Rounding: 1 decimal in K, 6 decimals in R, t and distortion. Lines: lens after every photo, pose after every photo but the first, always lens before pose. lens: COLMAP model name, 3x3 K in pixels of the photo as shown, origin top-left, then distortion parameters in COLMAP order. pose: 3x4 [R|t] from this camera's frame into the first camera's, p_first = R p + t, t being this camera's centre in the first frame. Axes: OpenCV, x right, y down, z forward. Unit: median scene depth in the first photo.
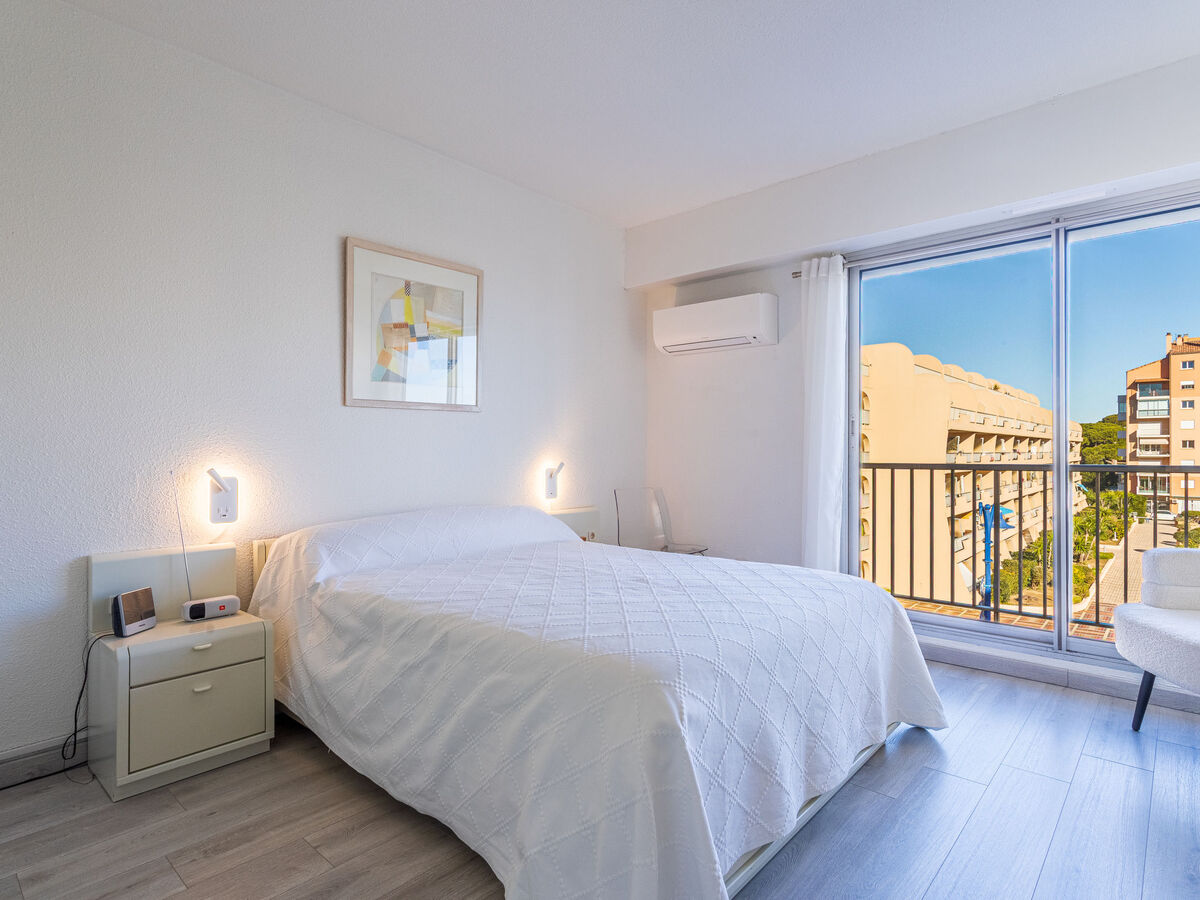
lens RADIAL K [[643.2, 0, 605.9], [0, 643.2, 449.9], [0, 0, 1]] dist [0.001703, 0.001519]
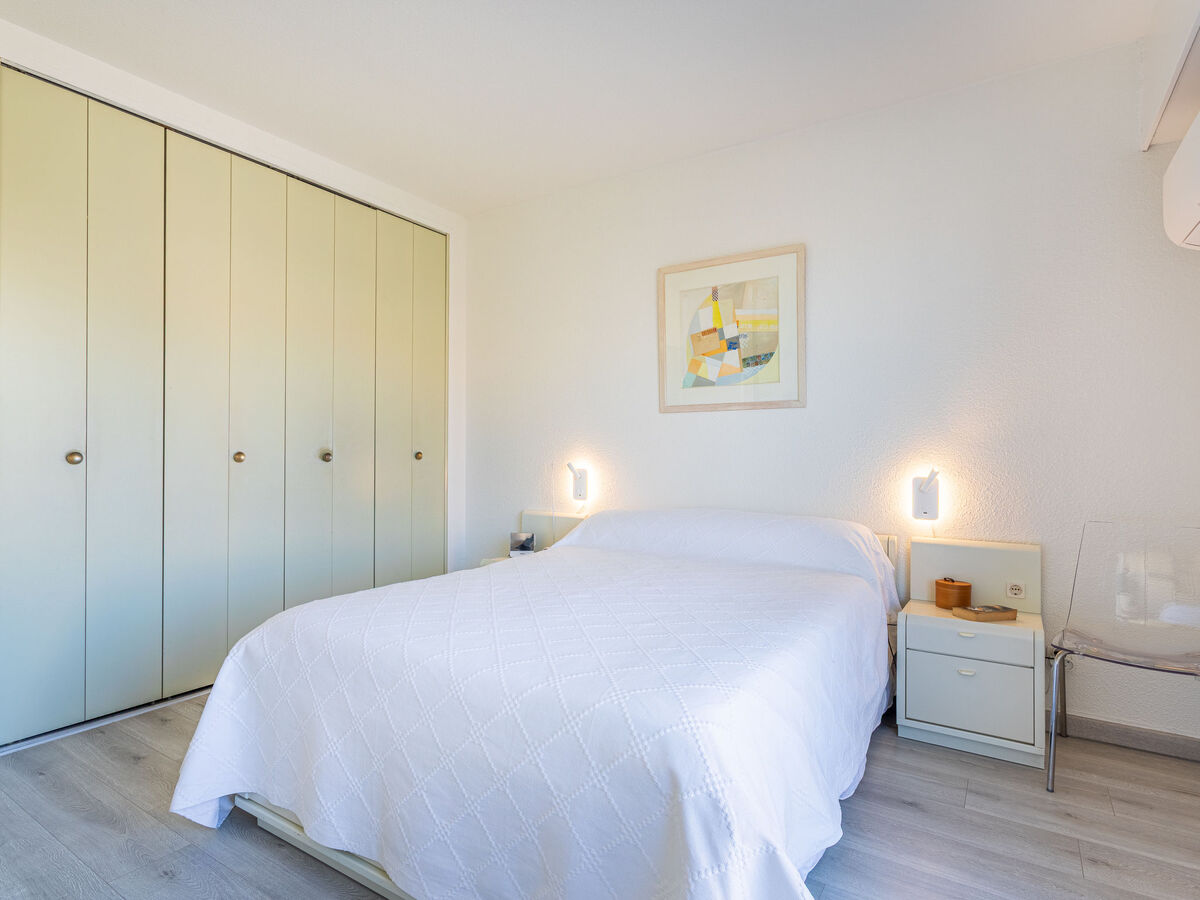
lens RADIAL K [[643.2, 0, 601.0], [0, 643.2, 447.5], [0, 0, 1]] dist [0.001703, 0.001519]
pose [[0.196622, 0.001964, -0.980477, 0.670167], [-0.001174, 0.999998, 0.001767, -0.006309], [0.980479, 0.000803, 0.196623, 0.617439]]
